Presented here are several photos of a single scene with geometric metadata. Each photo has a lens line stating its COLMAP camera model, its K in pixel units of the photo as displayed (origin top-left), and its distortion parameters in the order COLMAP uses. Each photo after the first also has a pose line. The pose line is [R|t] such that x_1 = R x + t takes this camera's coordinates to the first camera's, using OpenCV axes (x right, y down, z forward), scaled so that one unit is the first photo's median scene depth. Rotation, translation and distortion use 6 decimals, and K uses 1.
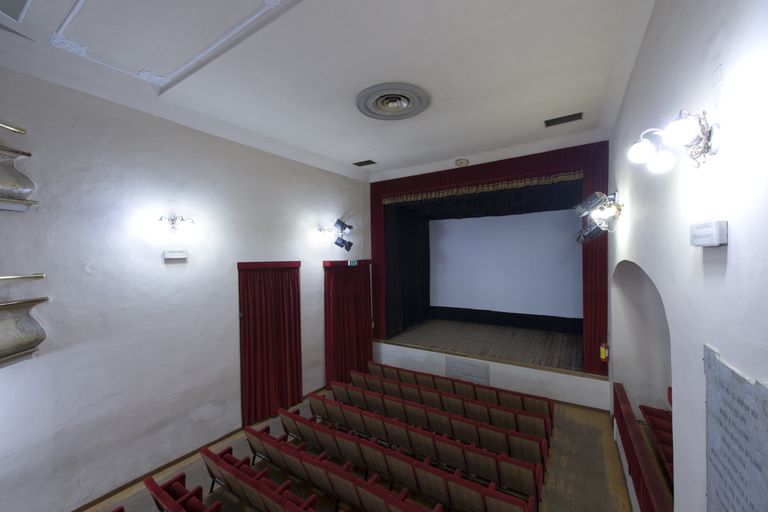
lens RADIAL K [[300.0, 0, 386.6], [0, 300.0, 258.2], [0, 0, 1]] dist [-0.001424, -0.000281]
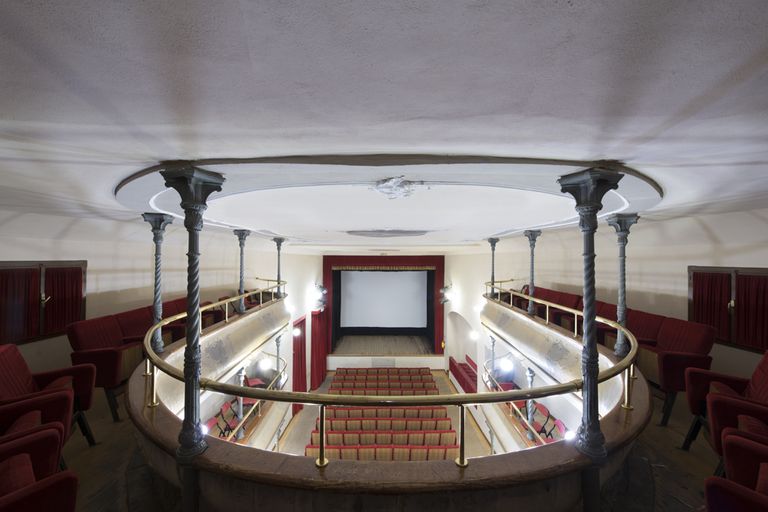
lens RADIAL K [[300.0, 0, 379.6], [0, 300.0, 249.2], [0, 0, 1]] dist [-0.001424, -0.000281]
pose [[0.843702, 0.028822, 0.536037, -0.823981], [-0.012500, 0.999342, -0.034058, -0.294586], [-0.536666, 0.022035, 0.843507, -0.627974]]
